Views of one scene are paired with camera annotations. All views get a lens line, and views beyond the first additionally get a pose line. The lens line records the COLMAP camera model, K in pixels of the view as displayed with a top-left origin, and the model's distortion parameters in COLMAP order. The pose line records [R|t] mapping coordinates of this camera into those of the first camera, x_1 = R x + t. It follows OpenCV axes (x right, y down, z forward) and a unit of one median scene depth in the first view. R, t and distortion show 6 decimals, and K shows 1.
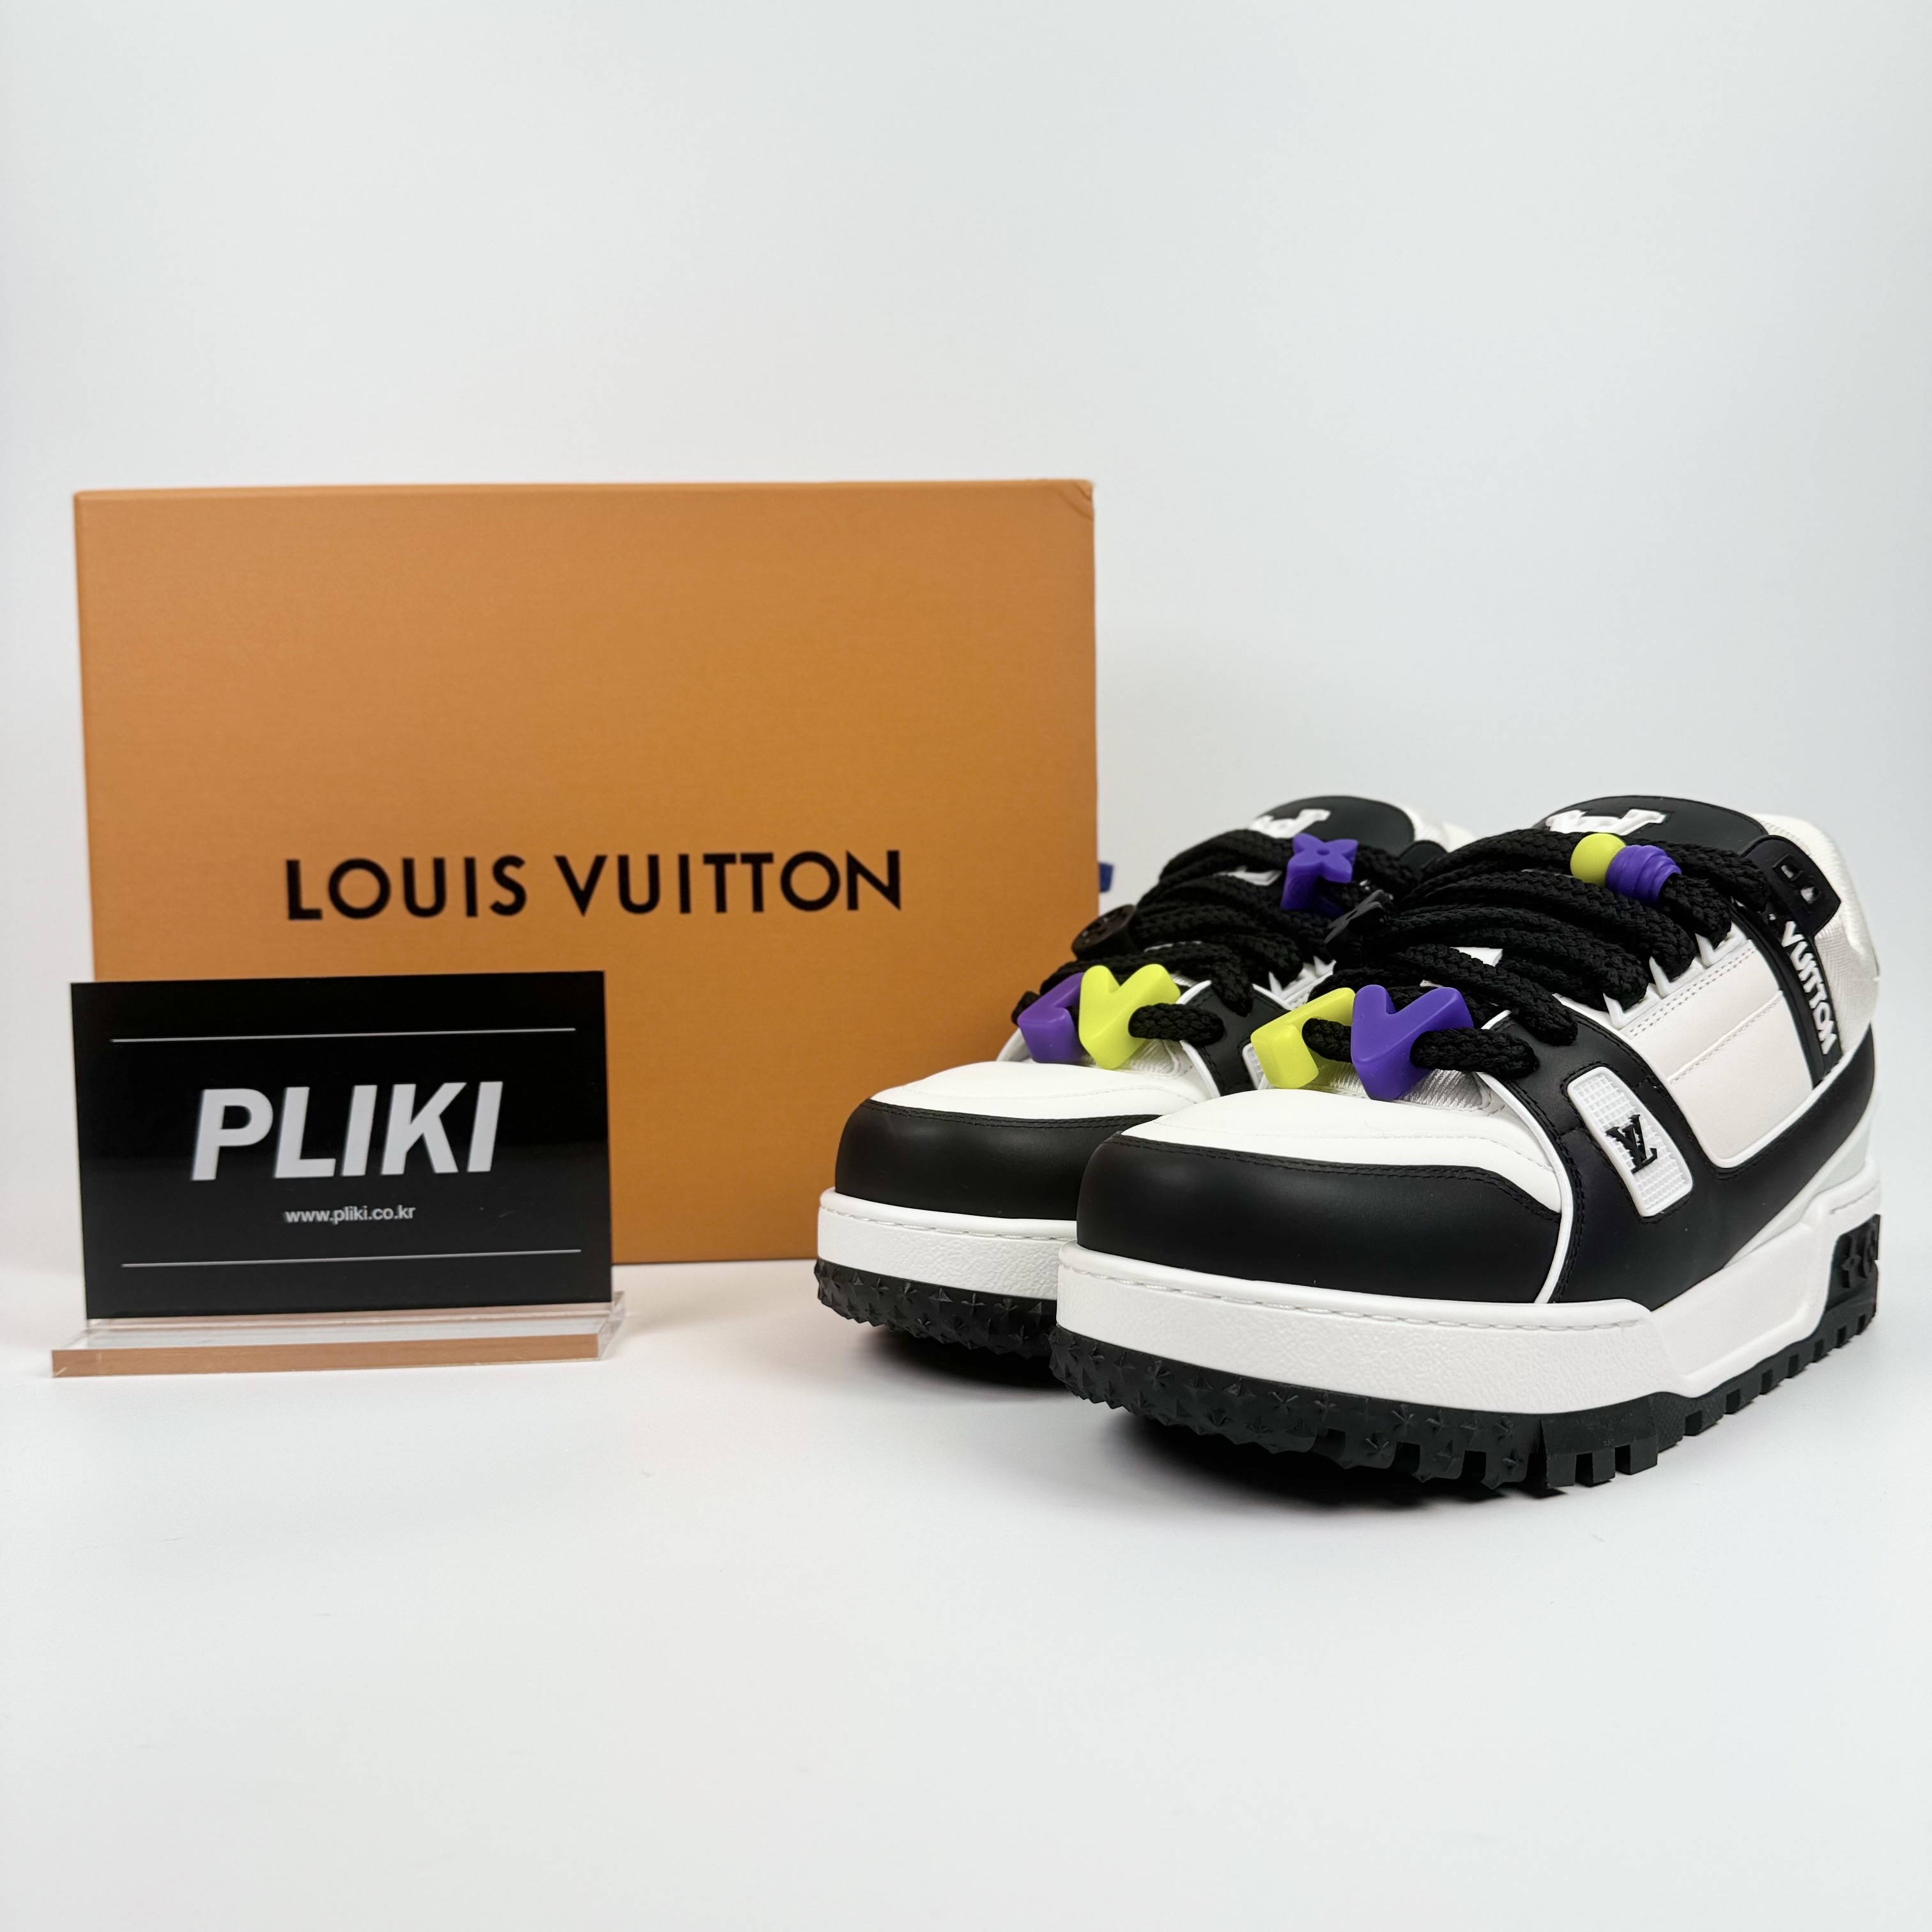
lens RADIAL K [[1792.7, 0, 966.0], [0, 1792.7, 966.0], [0, 0, 1]] dist [-0.001250, -0.005957]
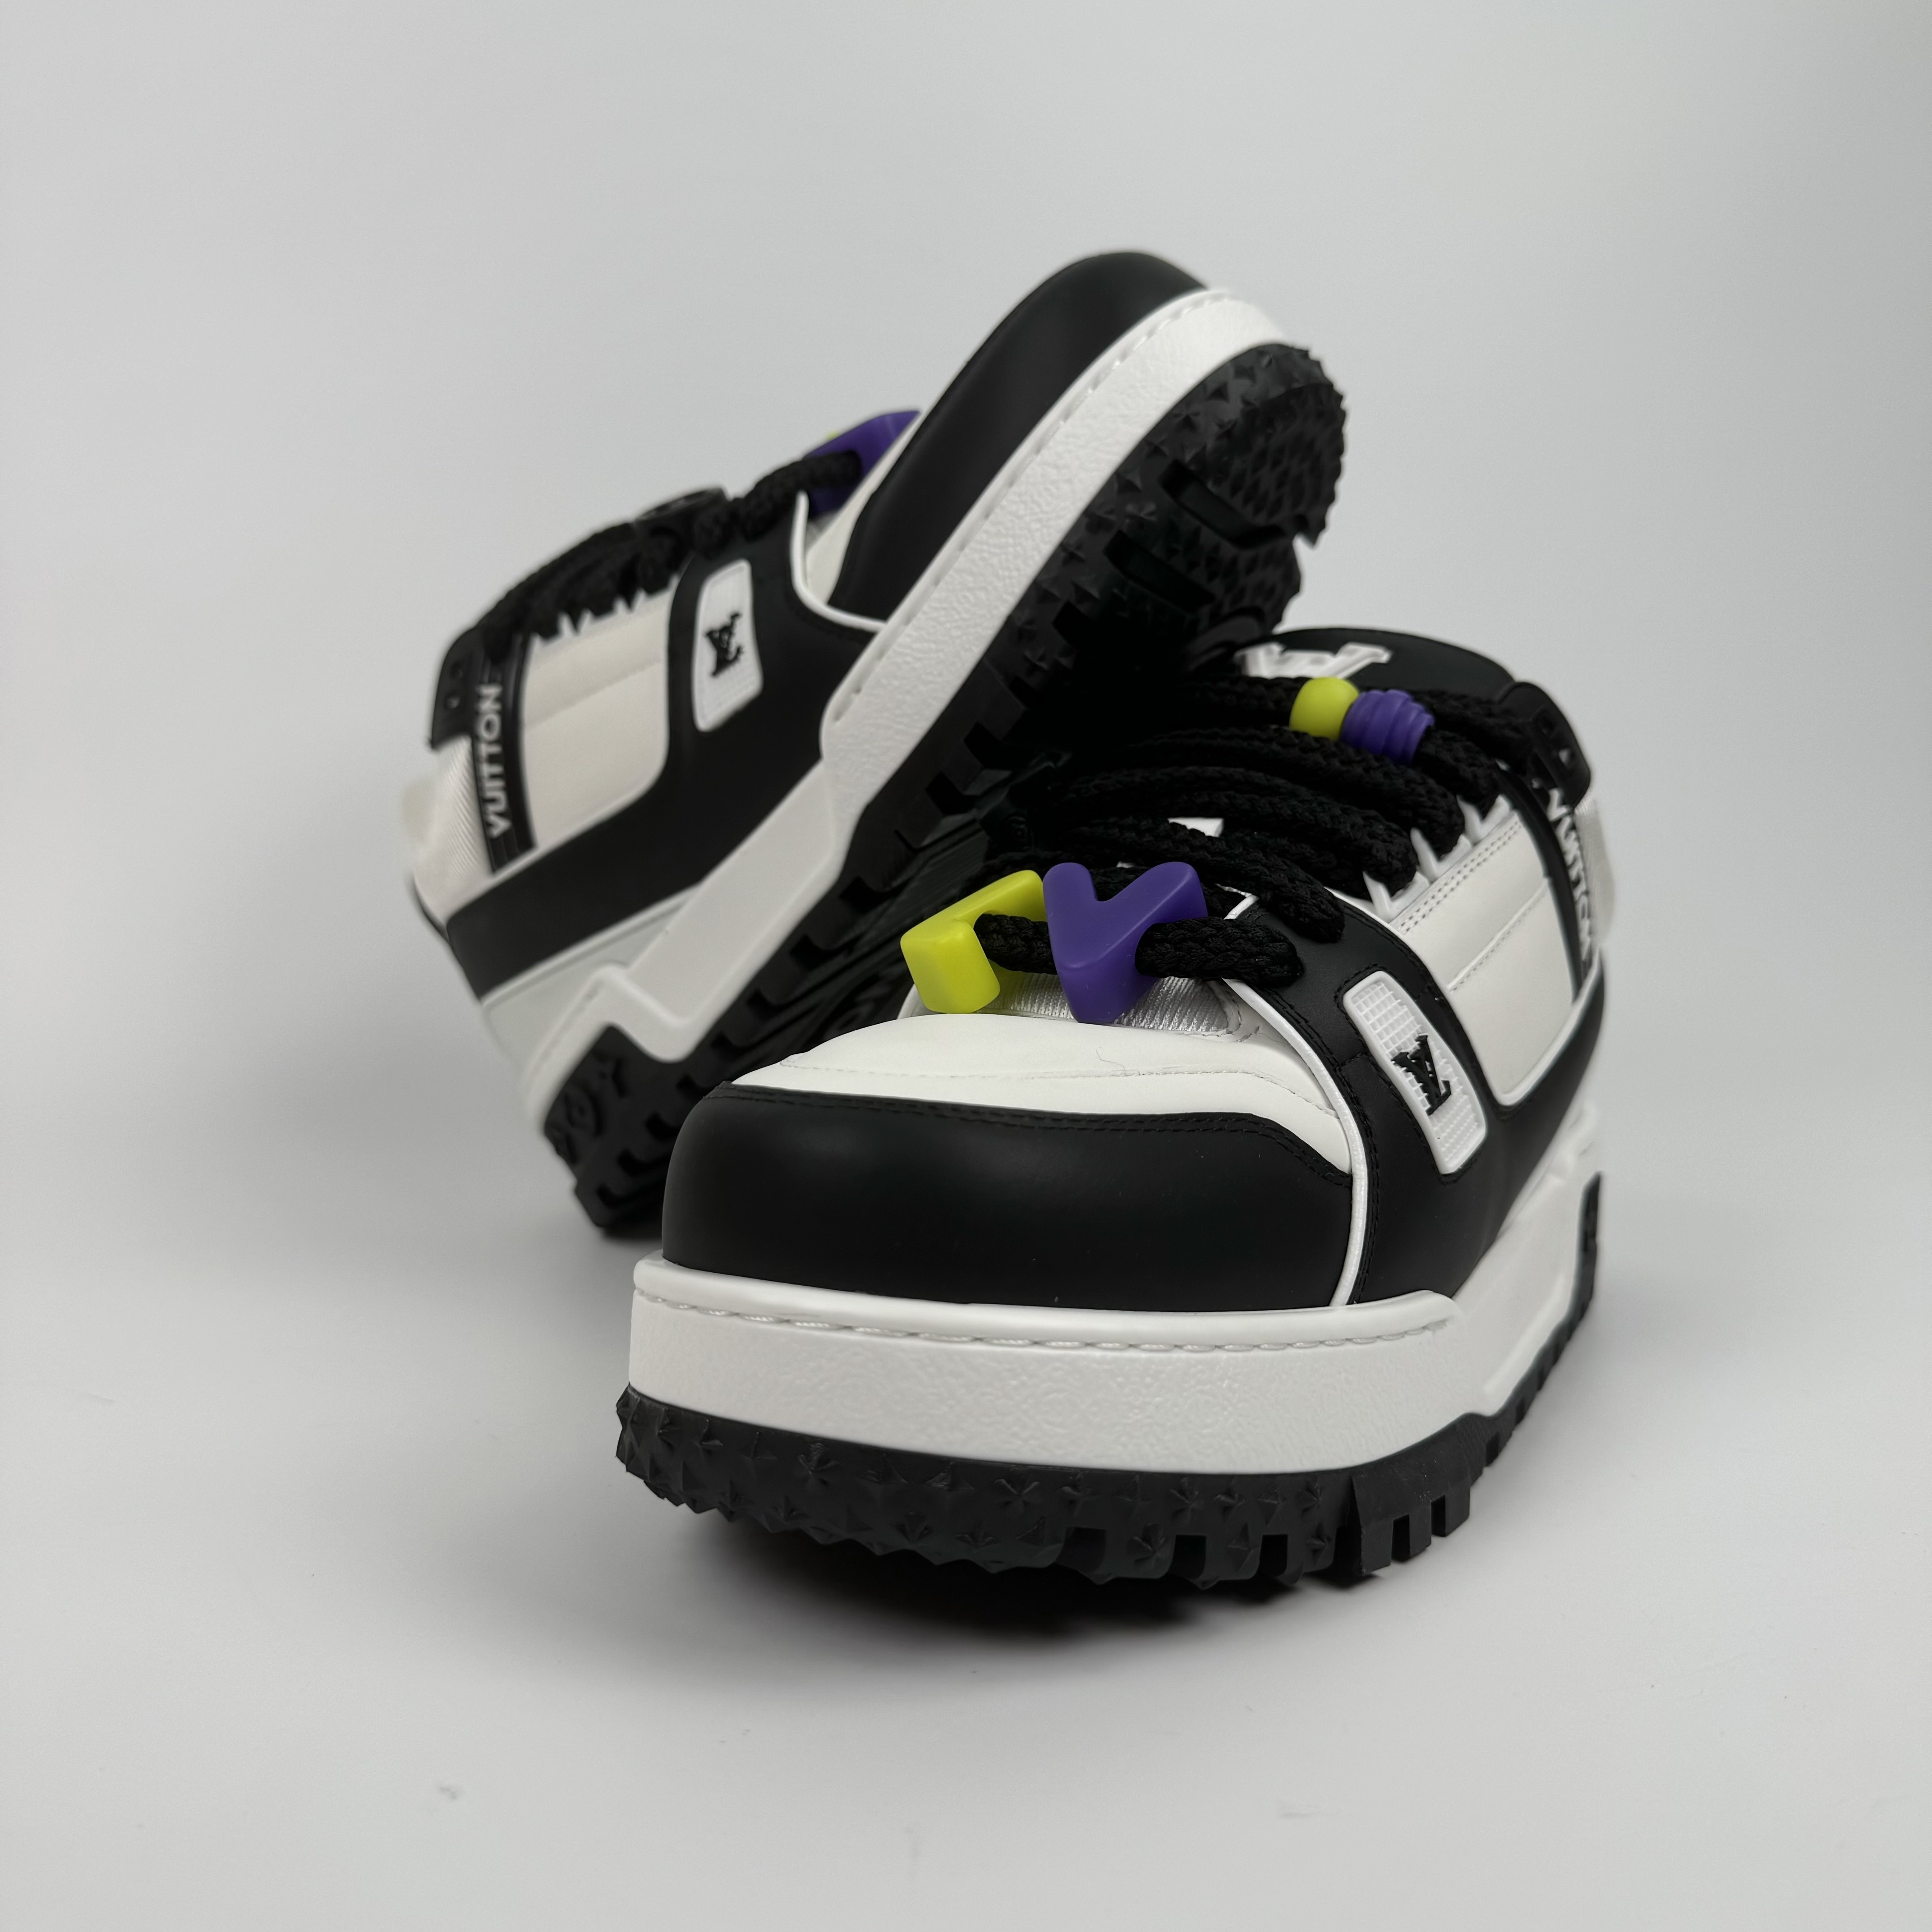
lens RADIAL K [[1784.6, 0, 966.0], [0, 1784.6, 966.0], [0, 0, 1]] dist [0.077839, 0.001517]
pose [[0.954073, -0.013212, 0.299281, -0.023991], [0.009381, 0.999855, 0.014234, 0.042245], [-0.299426, -0.010773, 0.954059, 0.355287]]
